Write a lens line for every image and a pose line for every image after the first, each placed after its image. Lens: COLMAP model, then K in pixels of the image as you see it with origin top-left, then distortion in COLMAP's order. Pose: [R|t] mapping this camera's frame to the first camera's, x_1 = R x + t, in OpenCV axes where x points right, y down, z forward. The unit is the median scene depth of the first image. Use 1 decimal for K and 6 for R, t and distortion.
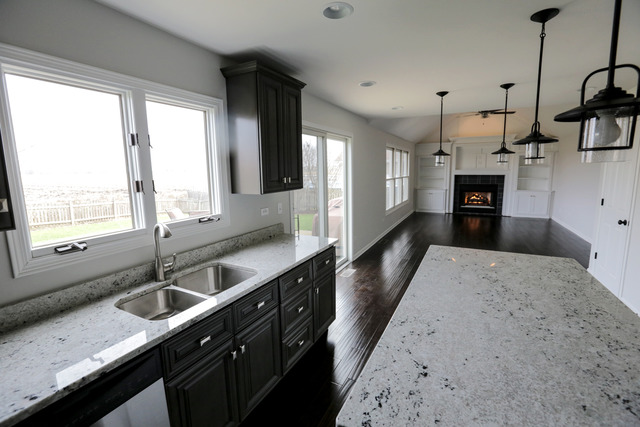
lens RADIAL K [[288.0, 0, 320.0], [0, 288.0, 213.5], [0, 0, 1]] dist [-0.021286, 0.000447]
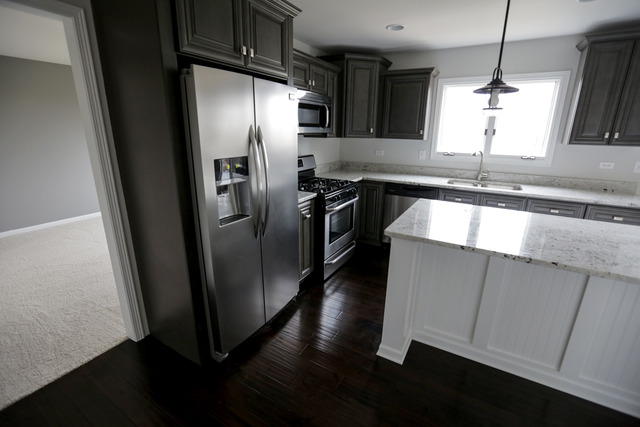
lens RADIAL K [[288.0, 0, 320.0], [0, 288.0, 213.5], [0, 0, 1]] dist [-0.021286, 0.000447]
pose [[-0.054199, 0.290803, -0.955246, 1.216478], [-0.160261, 0.941717, 0.295778, 0.031057], [0.985586, 0.169120, -0.004436, -0.031282]]
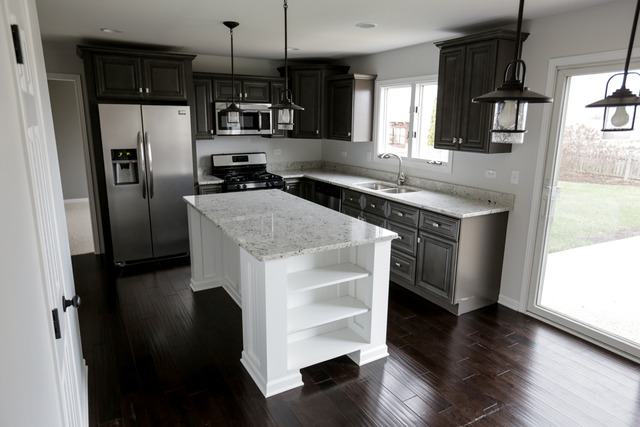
lens RADIAL K [[411.0, 0, 321.8], [0, 411.0, 212.5], [0, 0, 1]] dist [0.004368, 0.001421]
pose [[-0.536651, 0.197484, -0.820369, 1.658406], [-0.129429, 0.941456, 0.311300, -0.313830], [0.833819, 0.273239, -0.479674, 1.605412]]
